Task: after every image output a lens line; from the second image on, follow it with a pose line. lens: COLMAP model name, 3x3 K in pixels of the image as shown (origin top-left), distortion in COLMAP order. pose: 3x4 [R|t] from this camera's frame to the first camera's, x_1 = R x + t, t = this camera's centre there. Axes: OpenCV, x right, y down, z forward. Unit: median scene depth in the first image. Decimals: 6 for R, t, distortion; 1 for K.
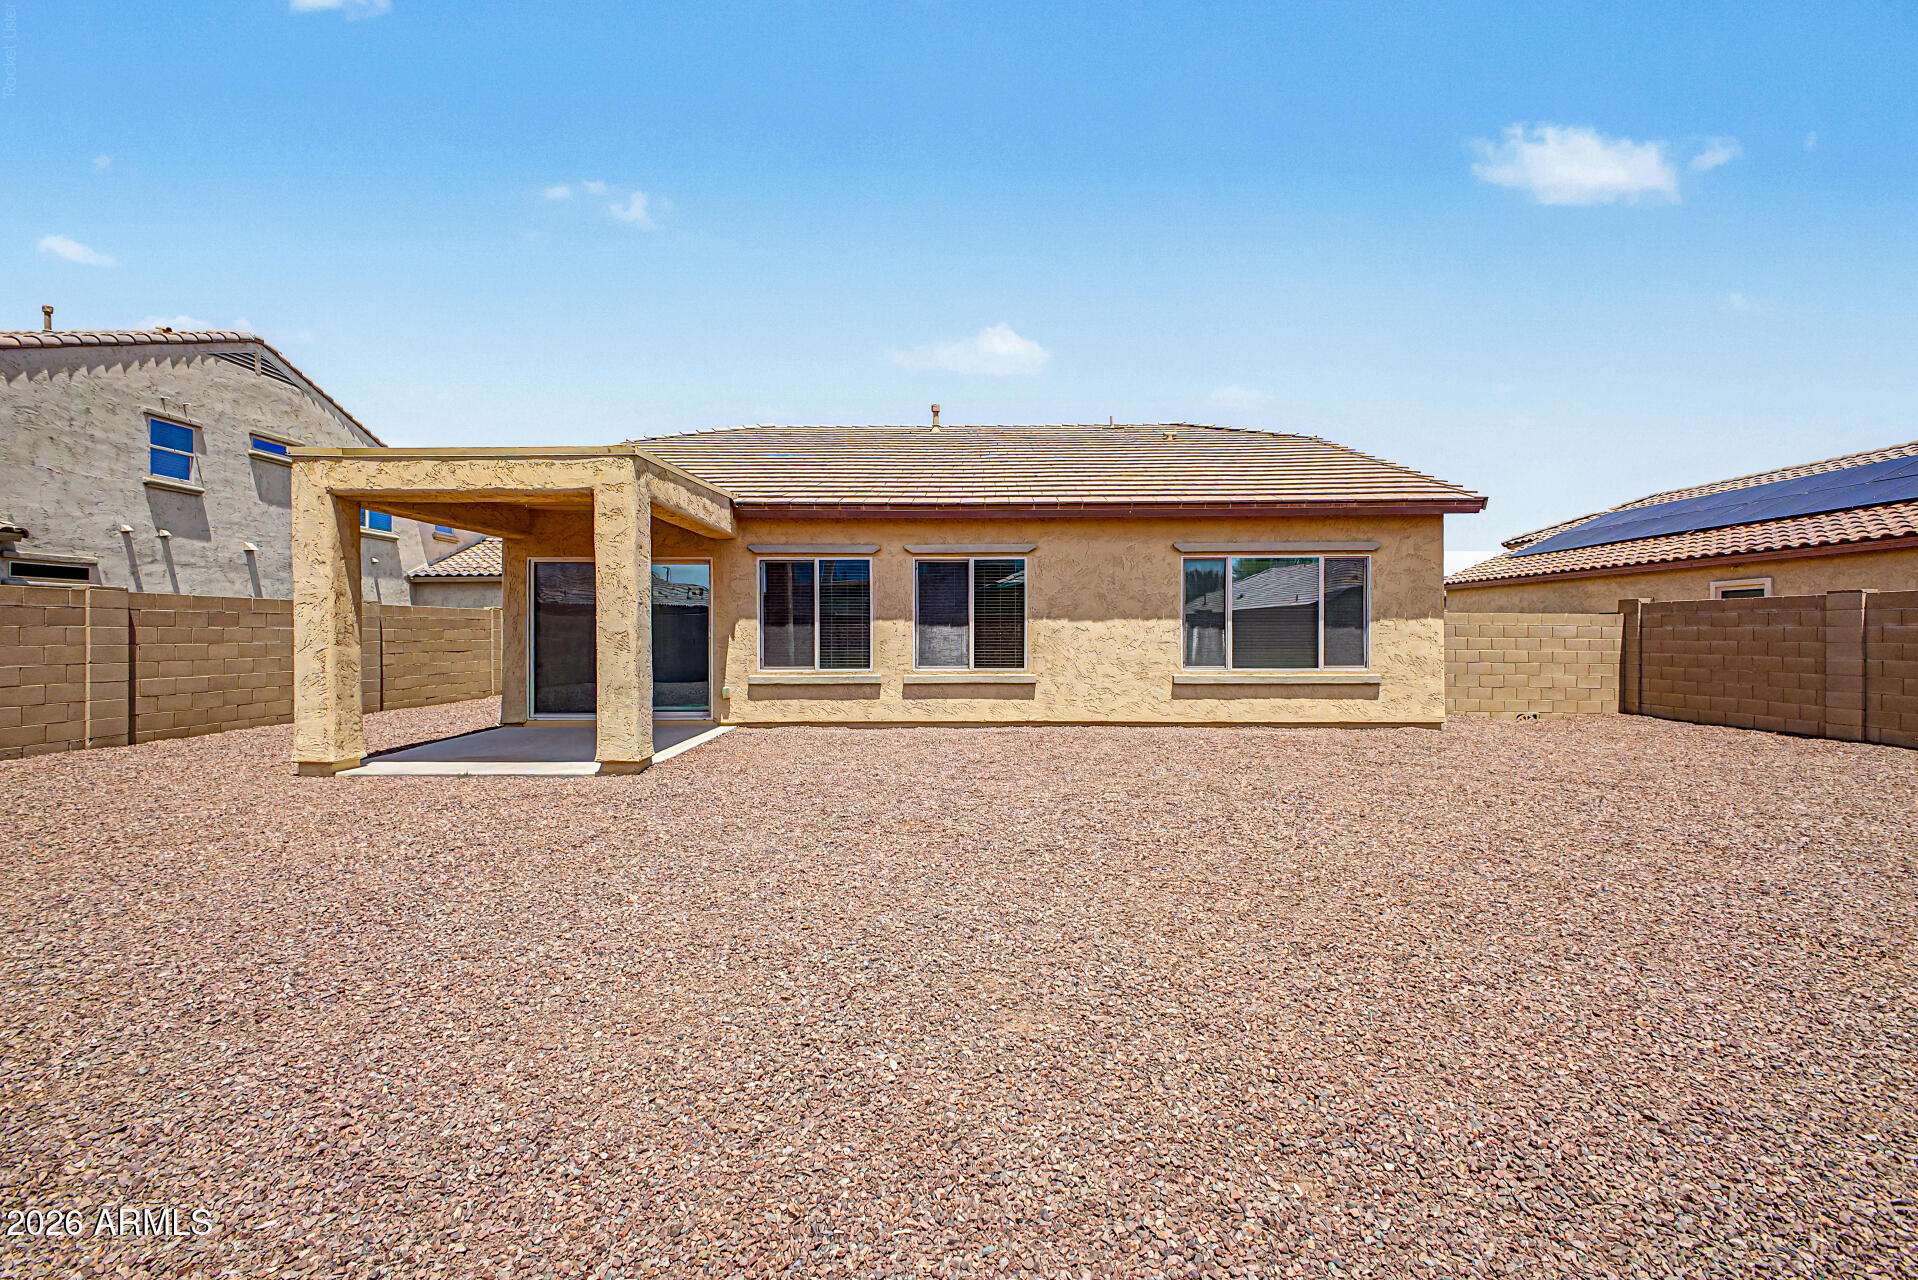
lens RADIAL K [[759.5, 0, 959.4], [0, 759.5, 632.8], [0, 0, 1]] dist [0.008711, 0.000012]
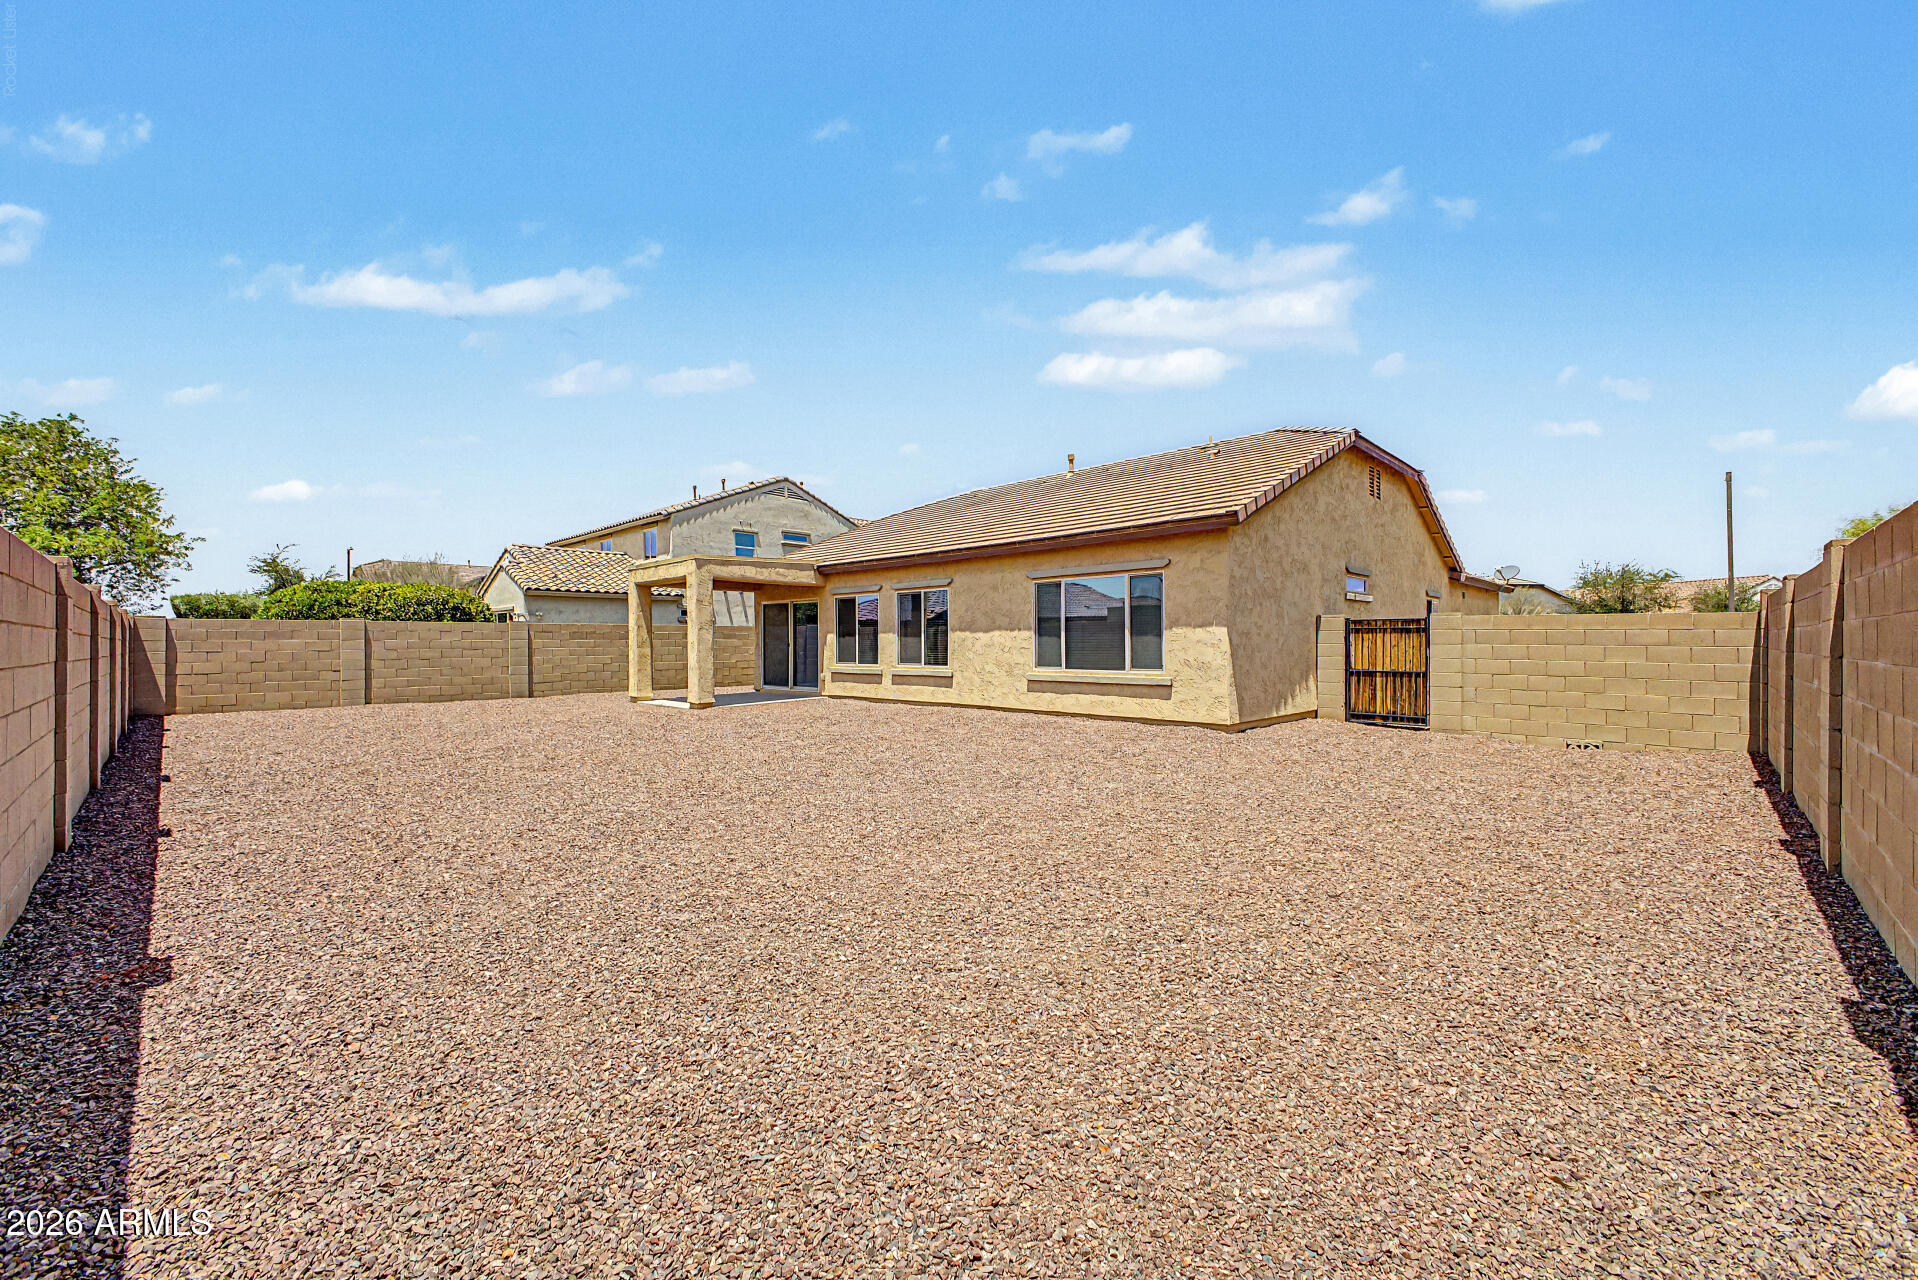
lens RADIAL K [[759.5, 0, 958.1], [0, 759.5, 638.2], [0, 0, 1]] dist [0.008711, 0.000012]
pose [[0.724203, -0.006333, -0.689558, 1.084229], [0.004520, 0.999980, -0.004437, 0.000919], [0.689572, 0.000097, 0.724217, -0.019813]]
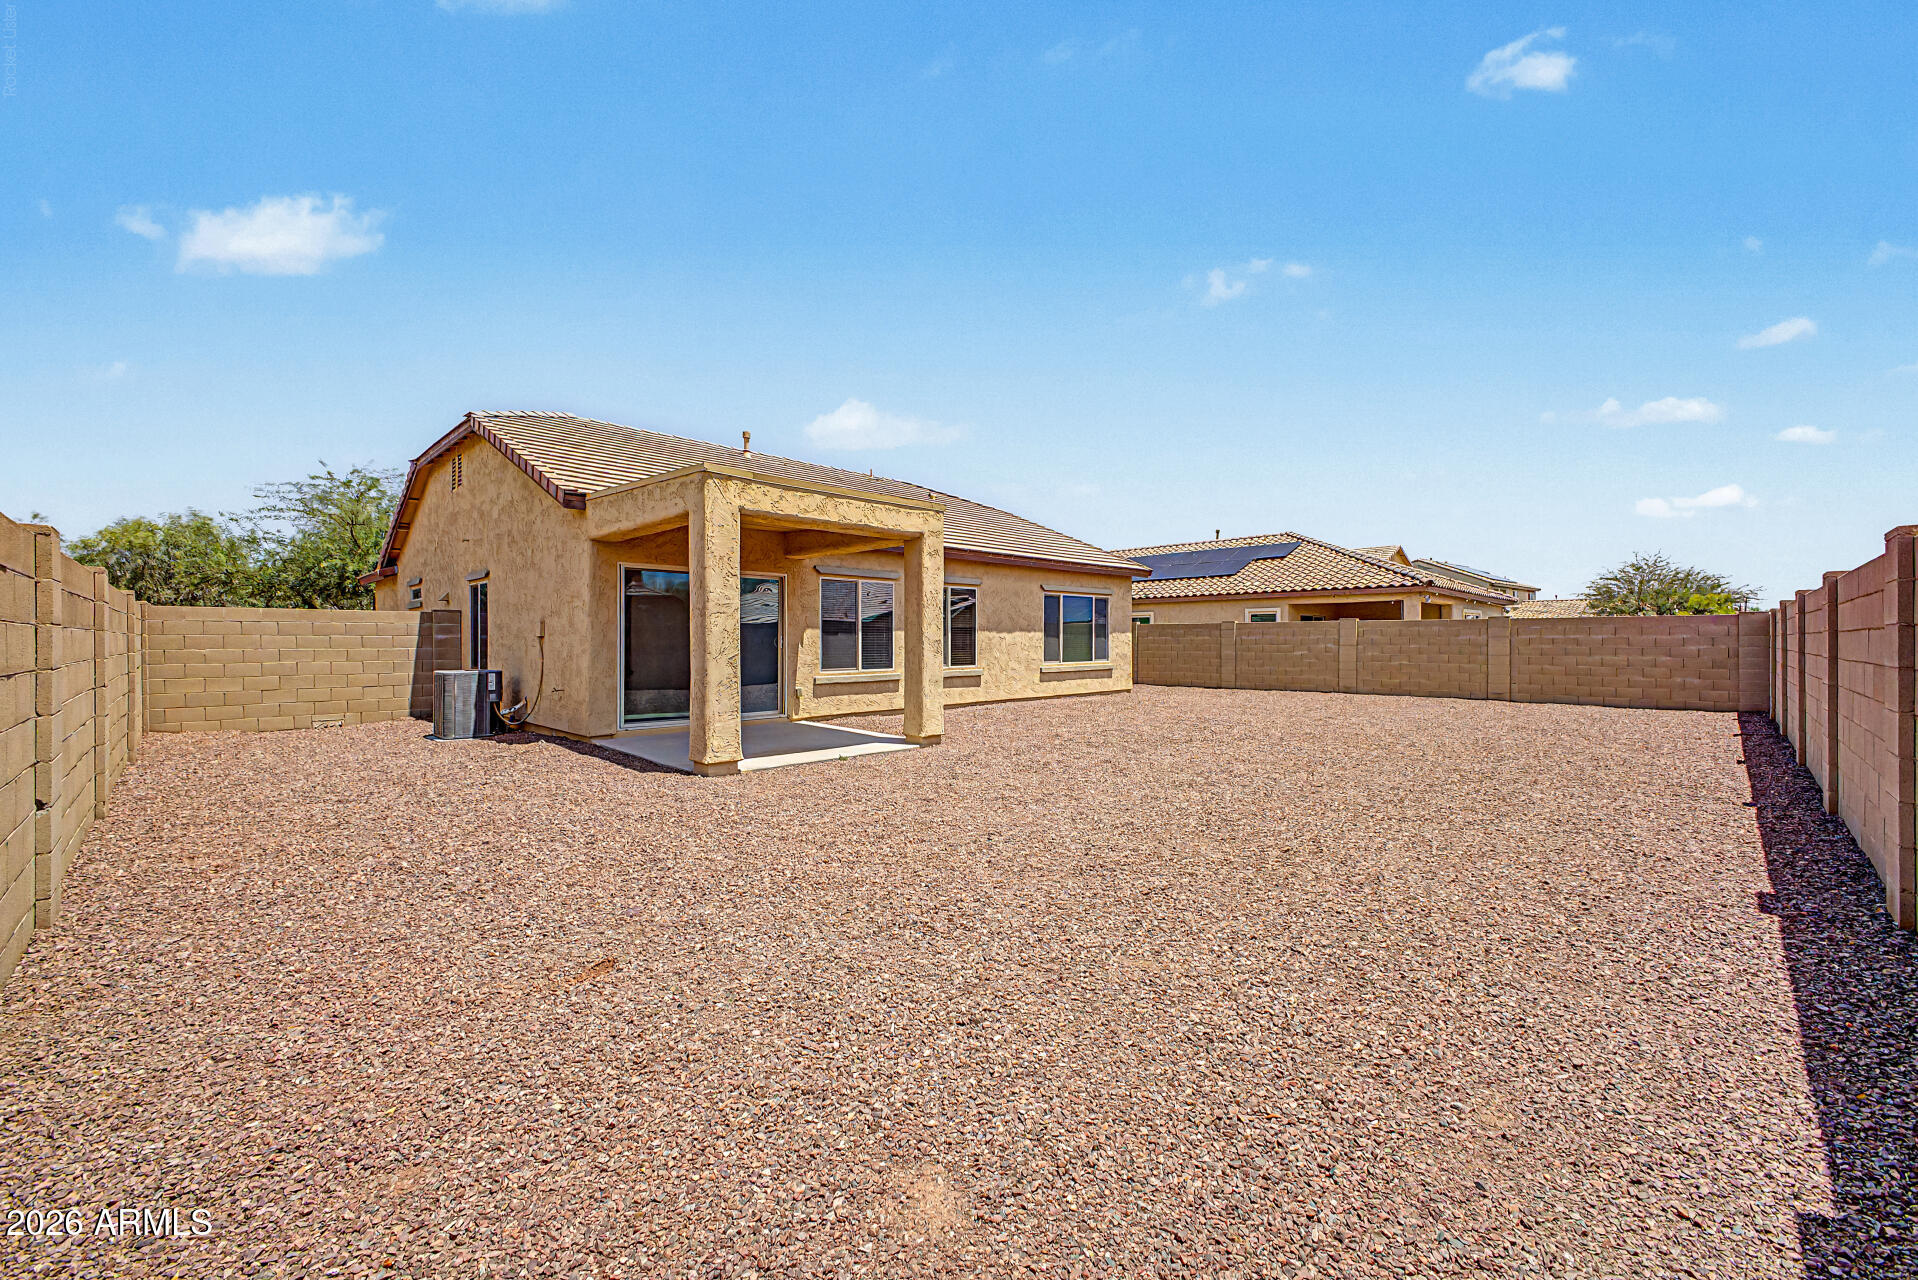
lens RADIAL K [[759.5, 0, 962.2], [0, 759.5, 639.3], [0, 0, 1]] dist [0.008711, 0.000012]
pose [[0.691425, 0.000779, 0.722448, -0.970633], [-0.001875, 0.999998, 0.000716, -0.003096], [-0.722446, -0.001850, 0.691425, 0.024141]]
